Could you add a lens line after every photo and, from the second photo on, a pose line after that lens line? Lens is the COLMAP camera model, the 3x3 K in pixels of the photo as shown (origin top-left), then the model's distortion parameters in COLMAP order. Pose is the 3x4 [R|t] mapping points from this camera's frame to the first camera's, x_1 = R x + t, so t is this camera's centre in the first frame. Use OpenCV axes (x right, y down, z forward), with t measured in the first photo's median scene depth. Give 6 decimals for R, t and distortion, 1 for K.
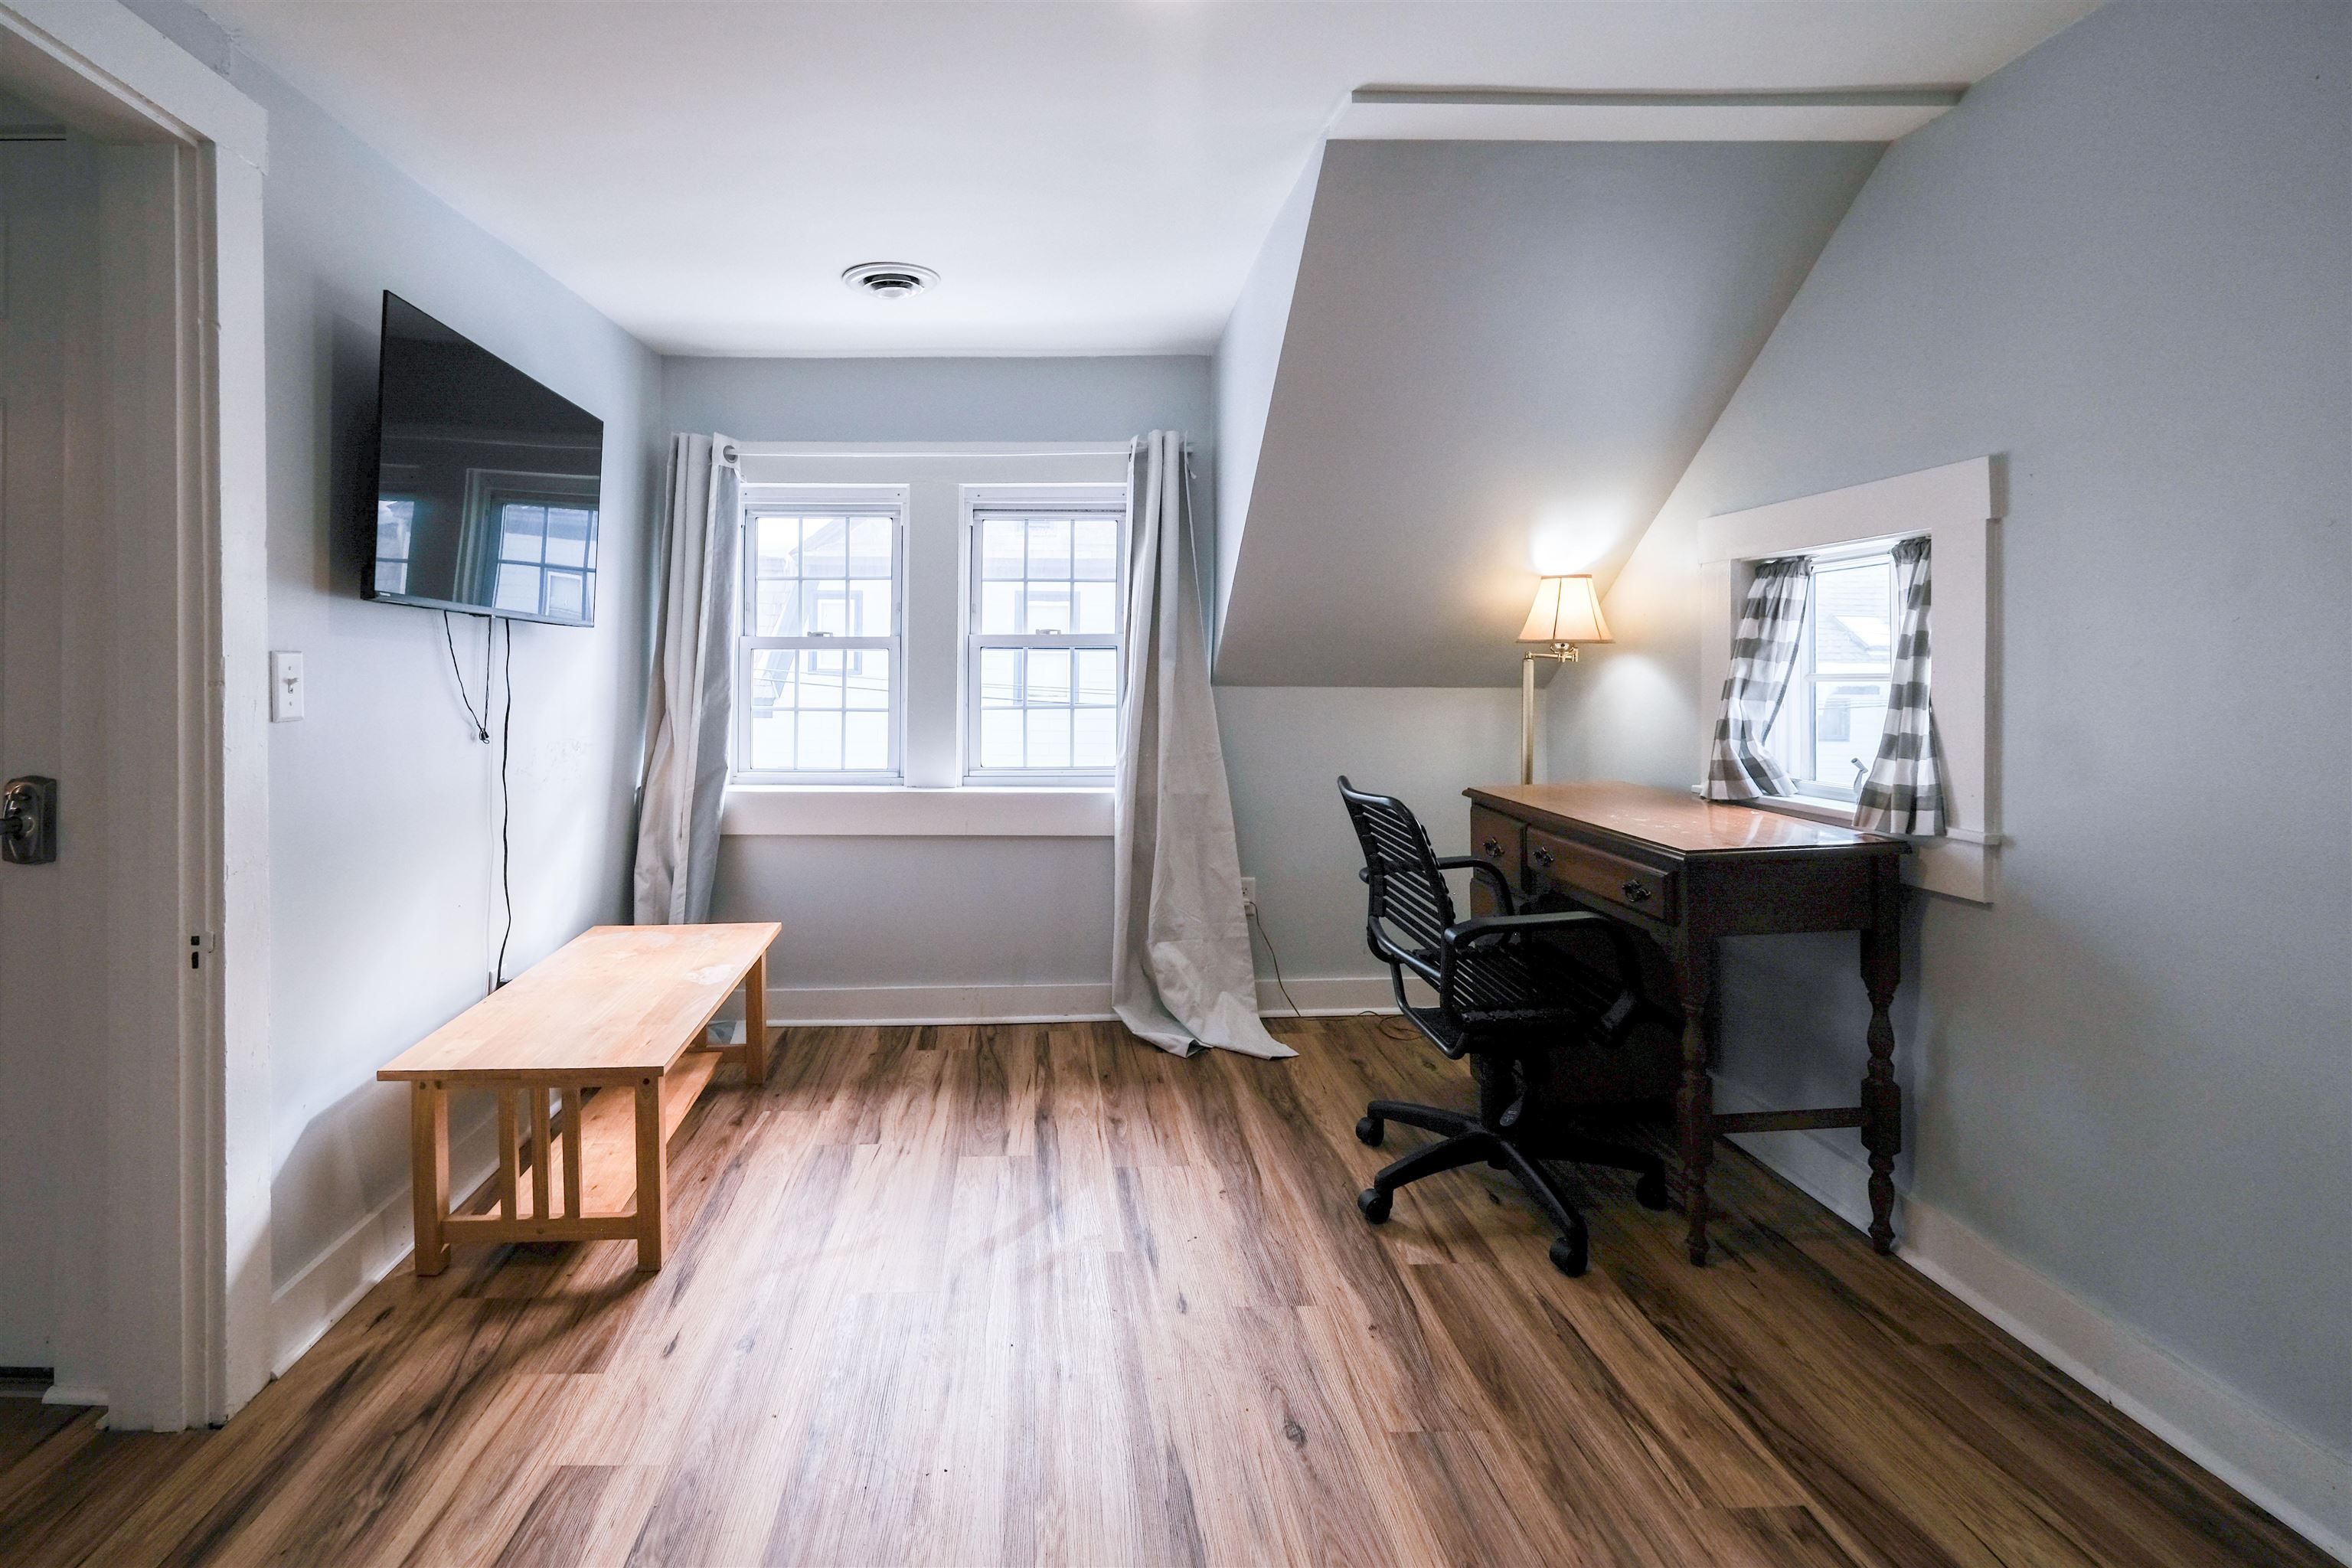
lens RADIAL K [[1086.7, 0, 1046.9], [0, 1086.7, 684.7], [0, 0, 1]] dist [0.001557, -0.001167]
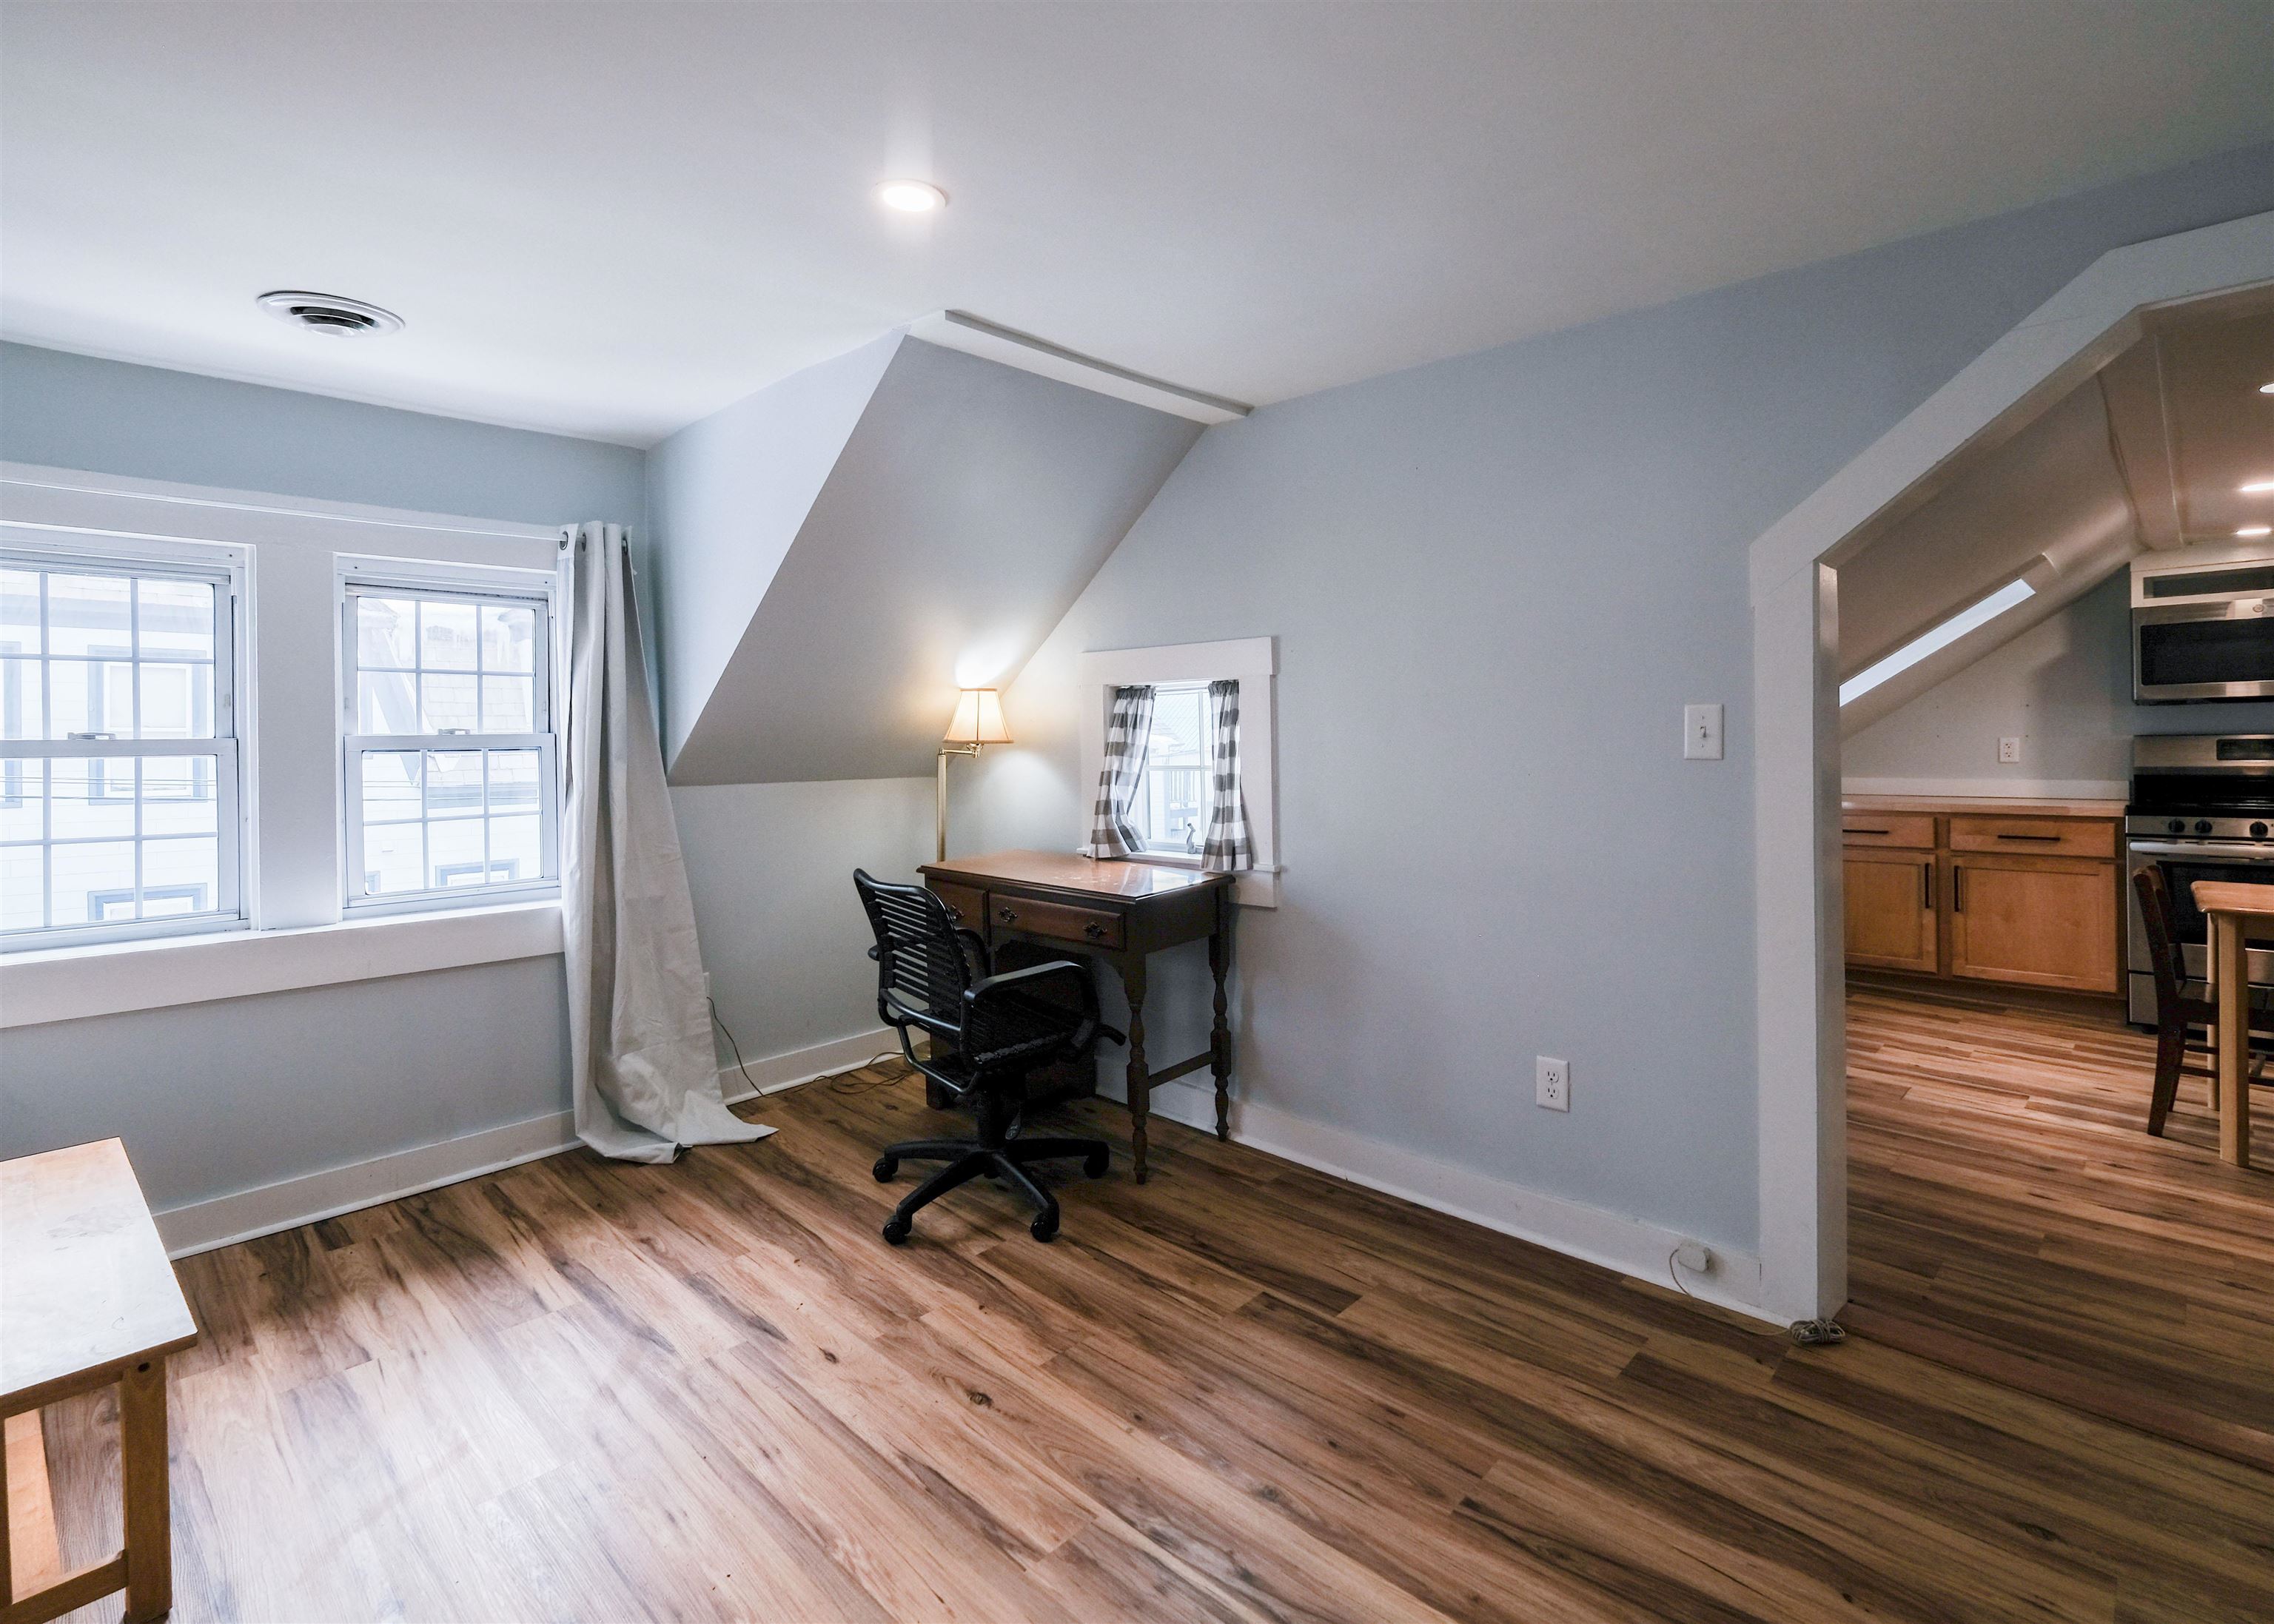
lens RADIAL K [[1086.7, 0, 1142.3], [0, 1086.7, 749.1], [0, 0, 1]] dist [-0.000034, -0.000458]
pose [[0.699913, -0.017524, 0.714013, -0.343107], [0.020679, 0.999777, 0.004267, -0.038782], [-0.713929, 0.011779, 0.700119, -0.009830]]
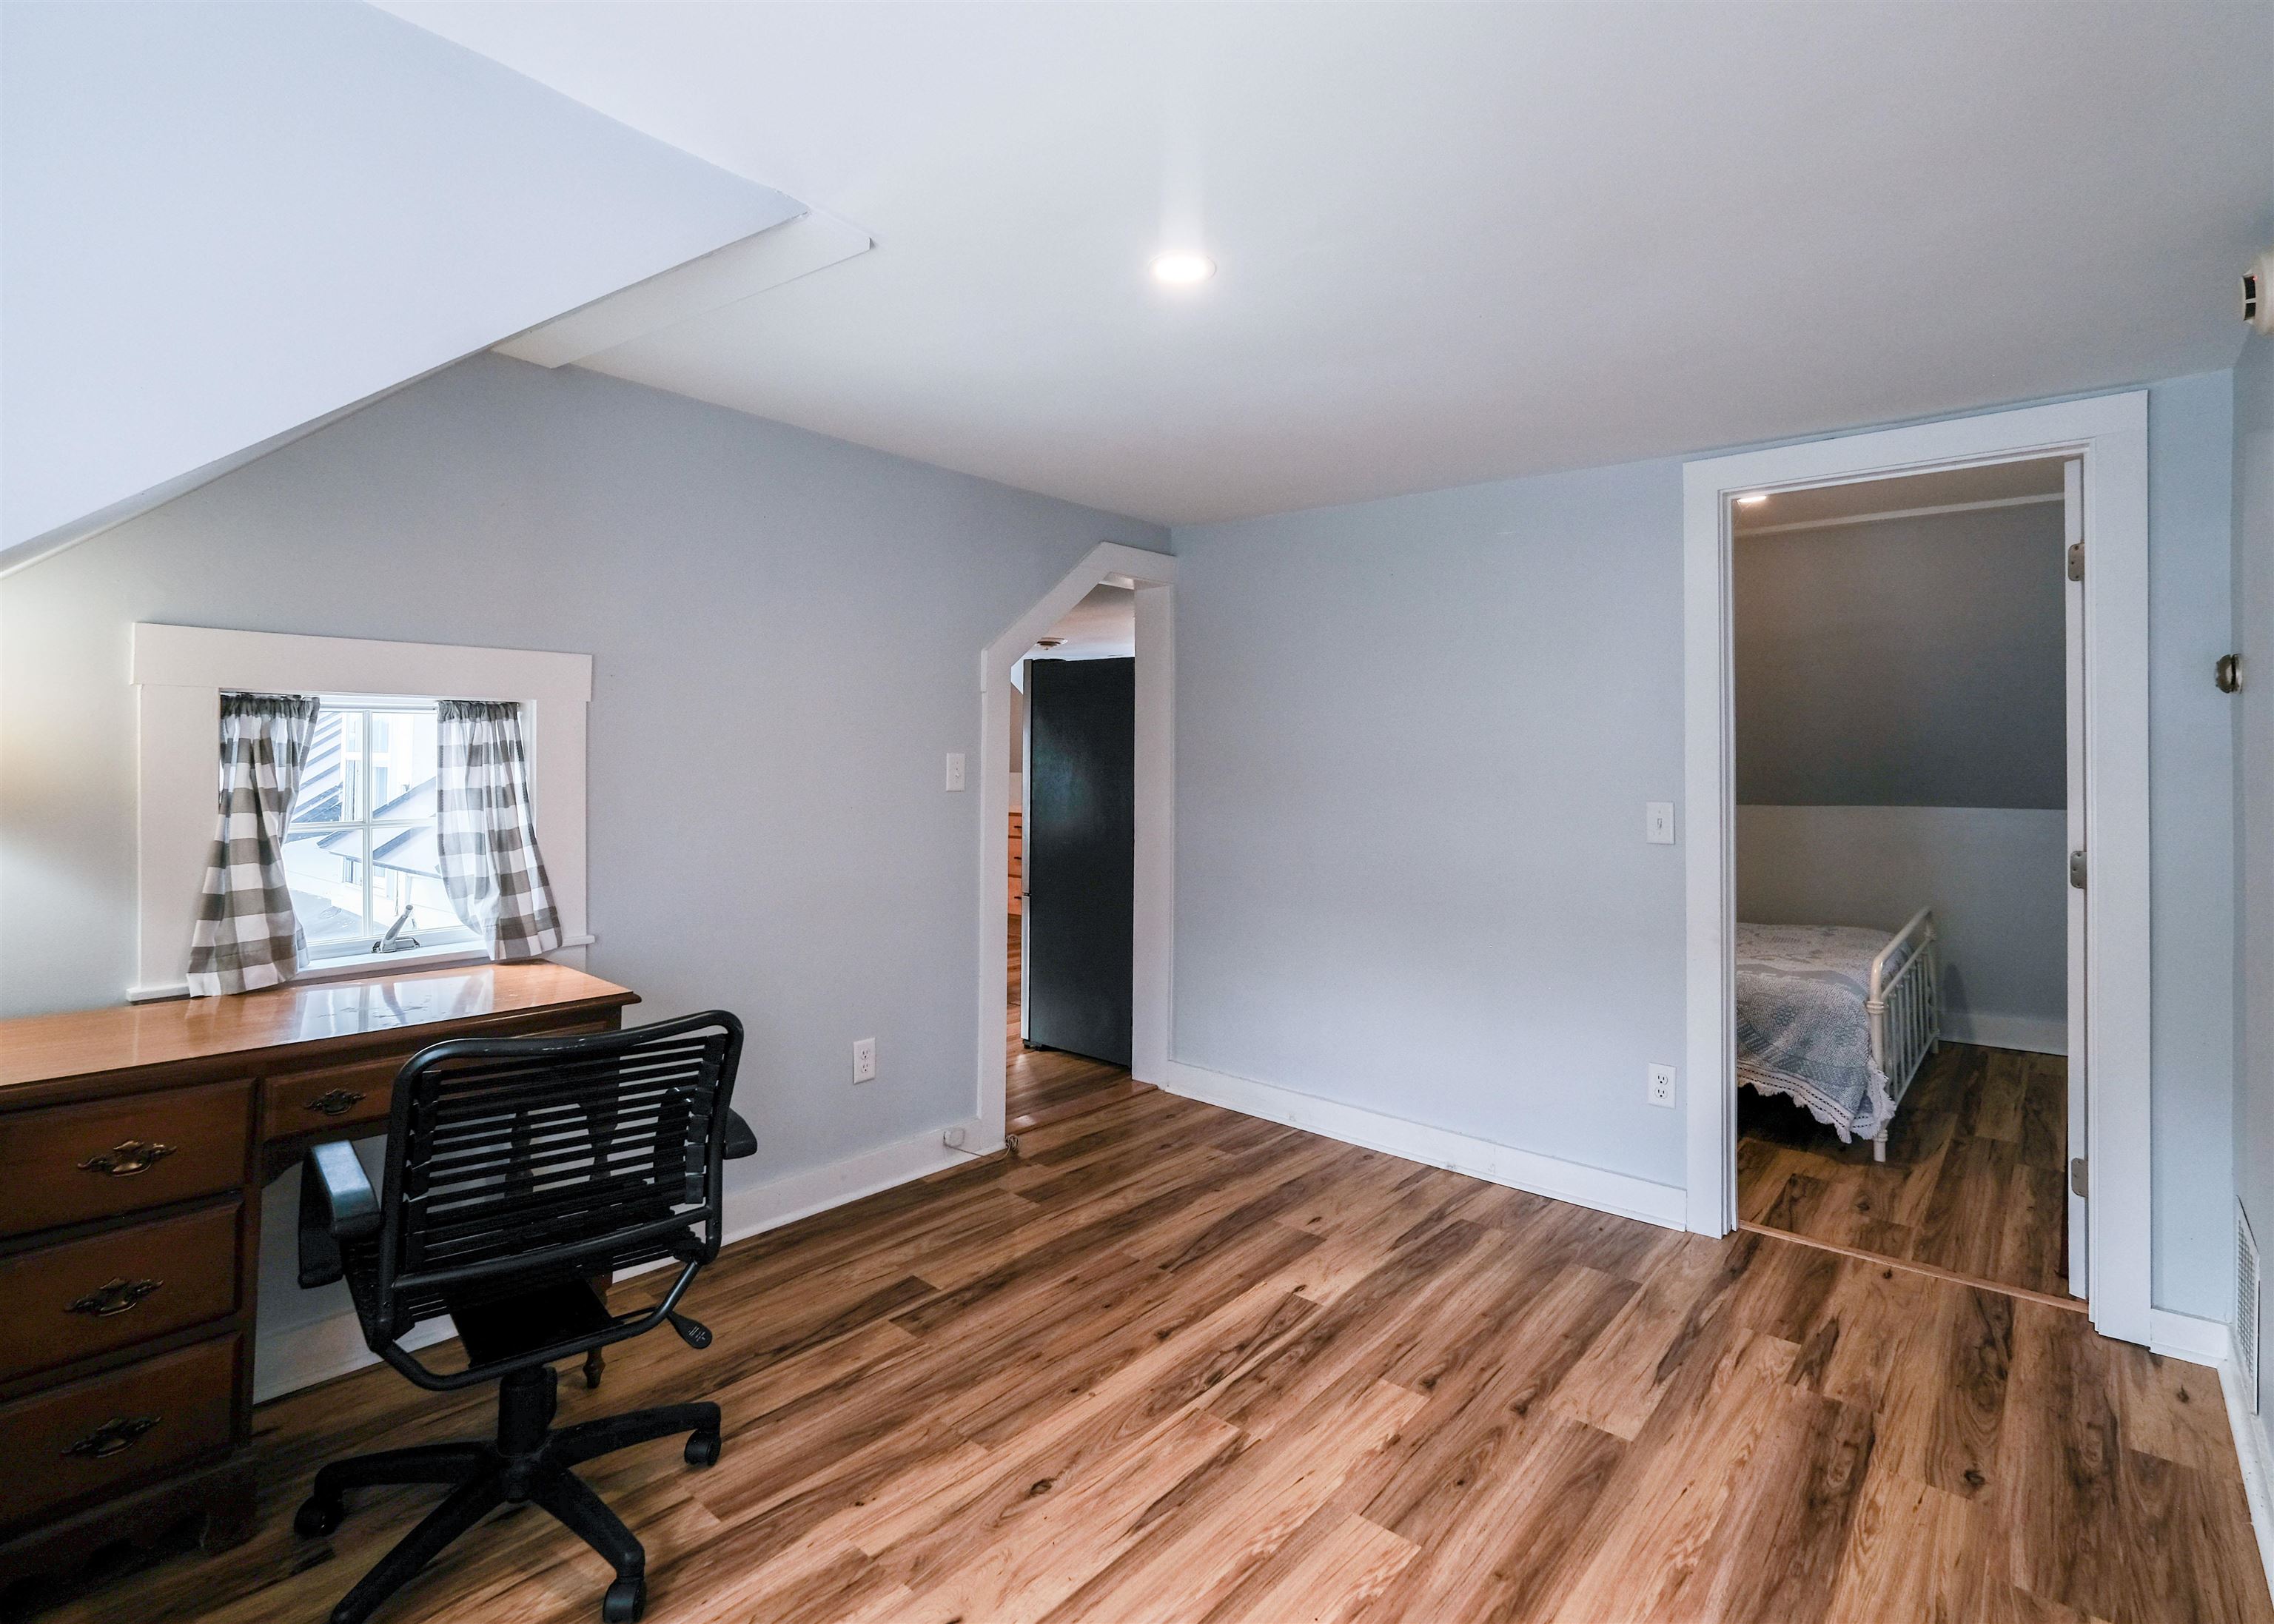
lens RADIAL K [[1086.7, 0, 1142.3], [0, 1086.7, 749.1], [0, 0, 1]] dist [-0.000034, -0.000458]
pose [[-0.752602, -0.000321, 0.658476, -0.413267], [0.002431, 0.999992, 0.003266, -0.073928], [-0.658471, 0.004059, -0.752595, 1.193143]]
